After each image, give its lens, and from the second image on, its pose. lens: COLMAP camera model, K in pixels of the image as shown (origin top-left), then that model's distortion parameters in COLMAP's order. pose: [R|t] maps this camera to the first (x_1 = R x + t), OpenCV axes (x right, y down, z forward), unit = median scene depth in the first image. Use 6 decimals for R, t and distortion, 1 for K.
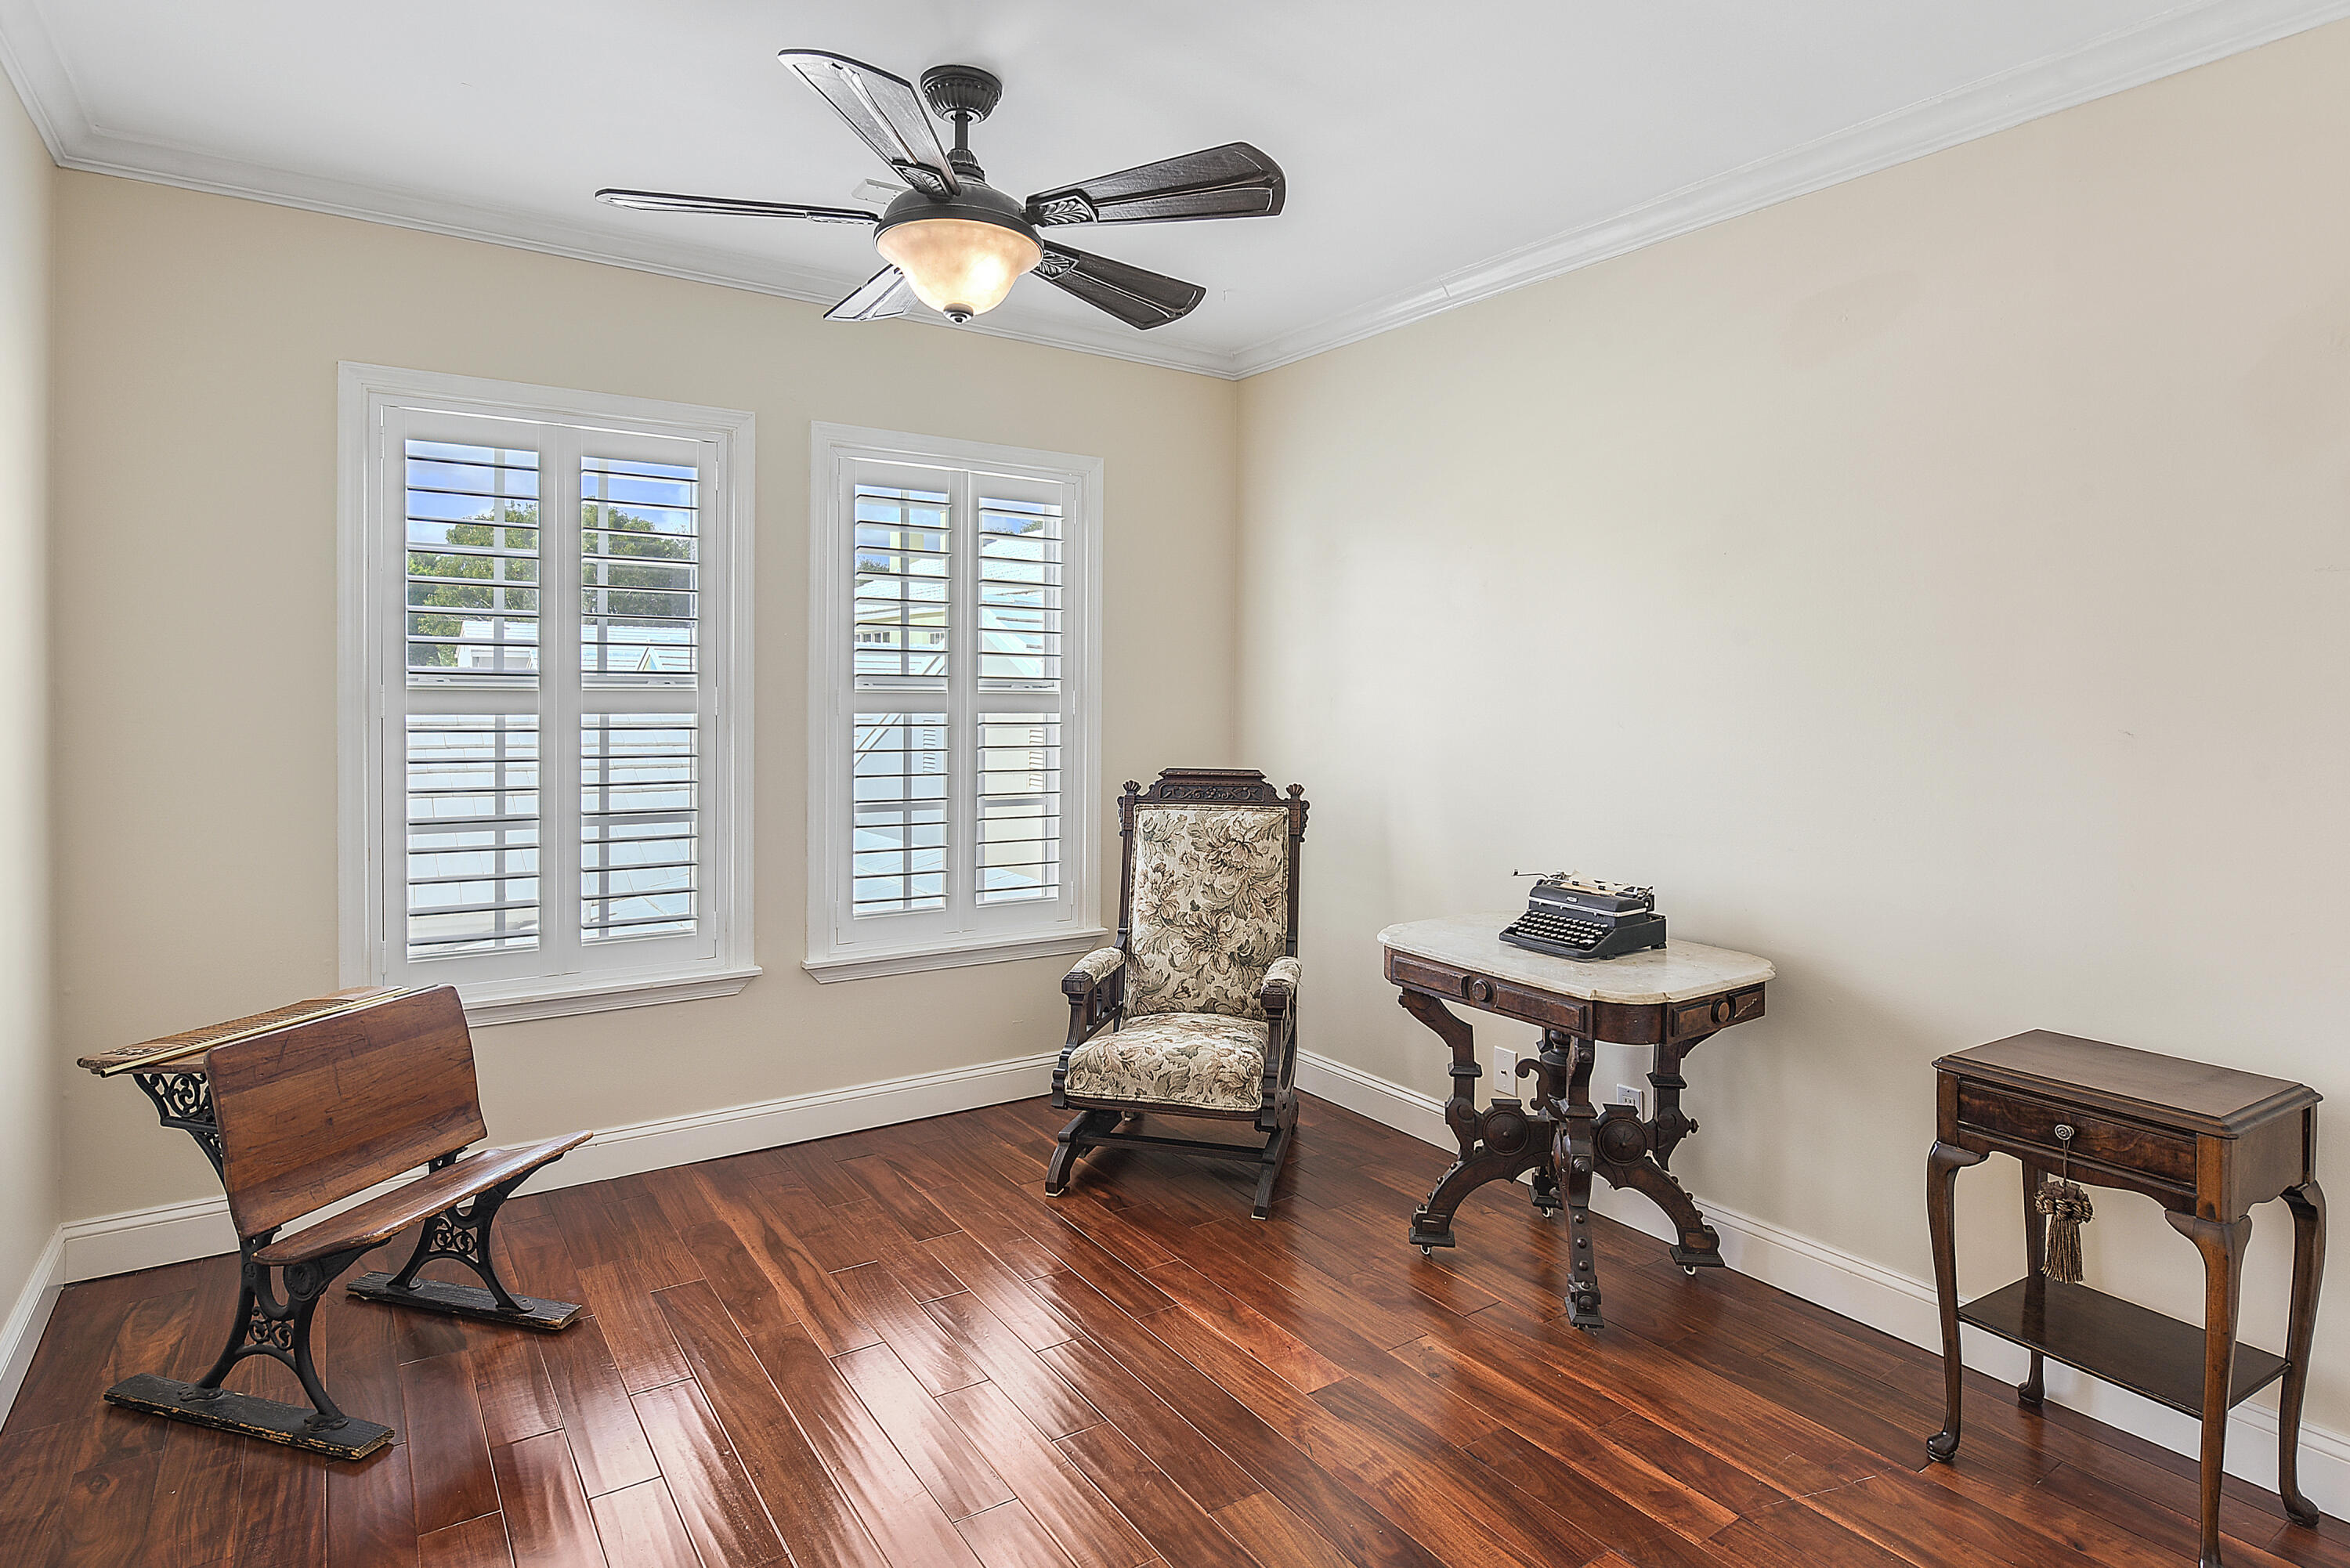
lens RADIAL K [[1189.2, 0, 1176.2], [0, 1189.2, 786.9], [0, 0, 1]] dist [-0.006763, 0.001300]
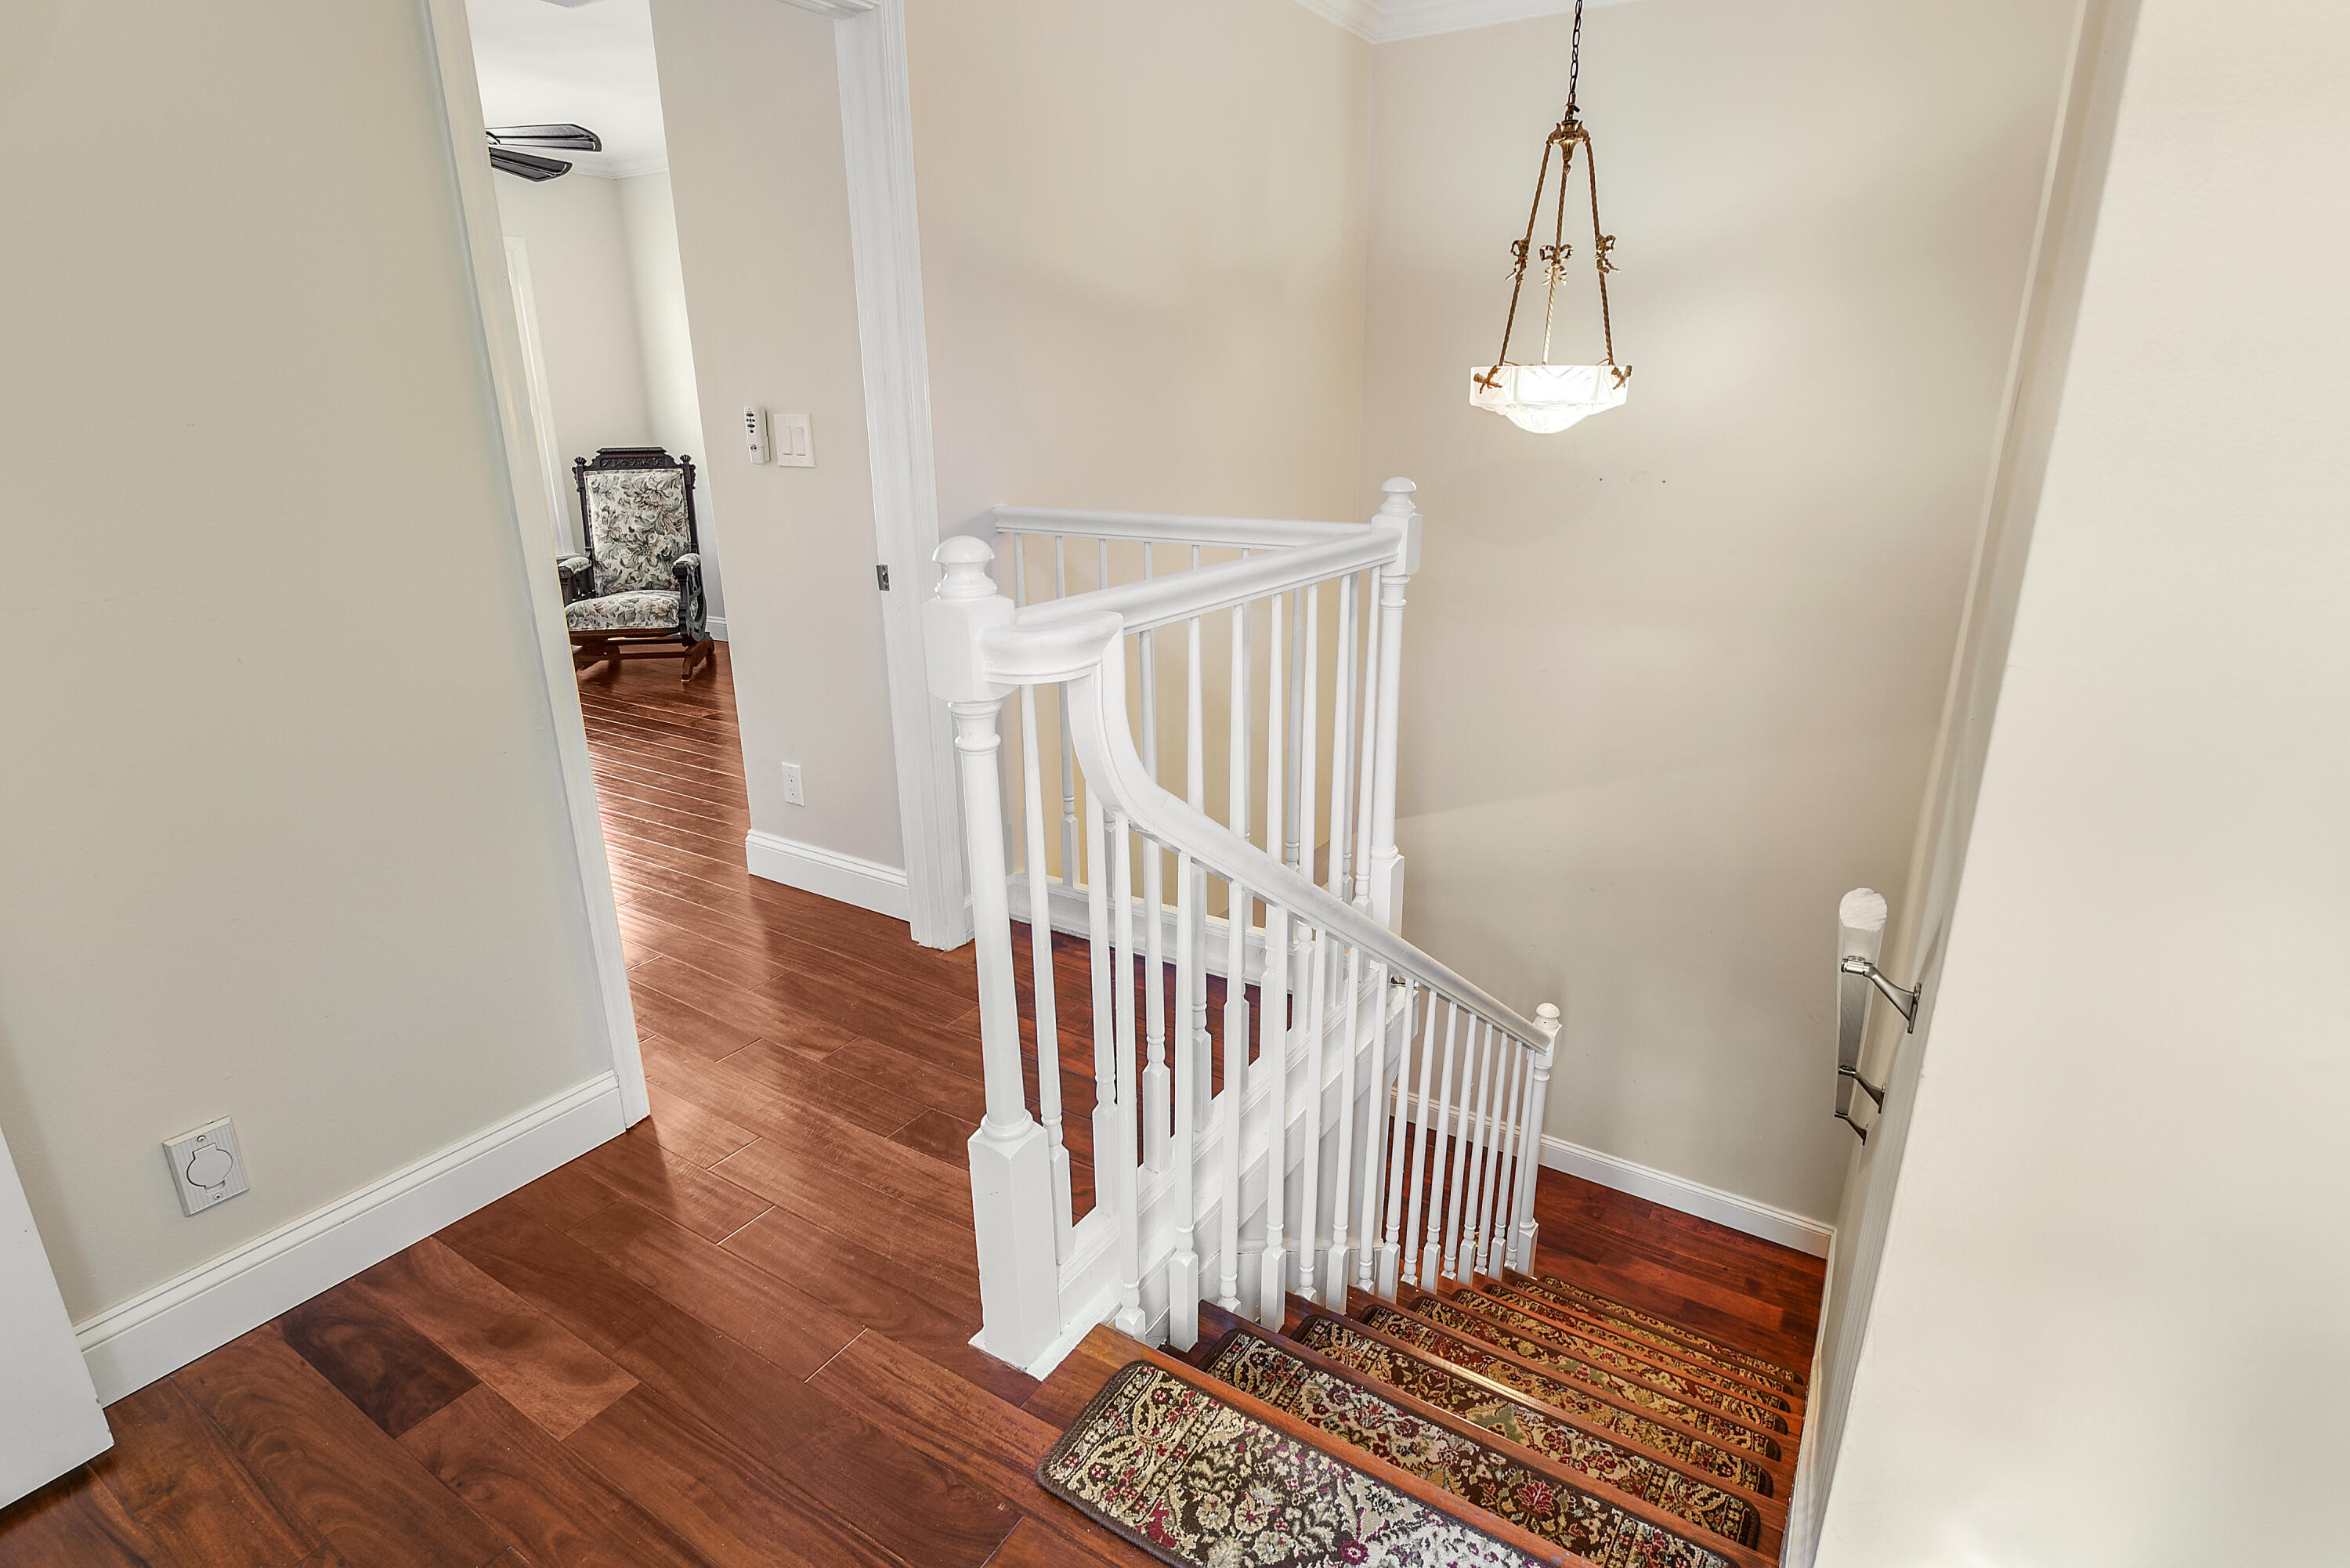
lens RADIAL K [[1189.2, 0, 1176.3], [0, 1189.2, 778.8], [0, 0, 1]] dist [-0.006763, 0.001300]
pose [[0.923356, -0.137166, 0.358608, 0.077924], [0.054308, 0.971276, 0.231675, 0.095140], [-0.380085, -0.194443, 0.904283, -0.920005]]
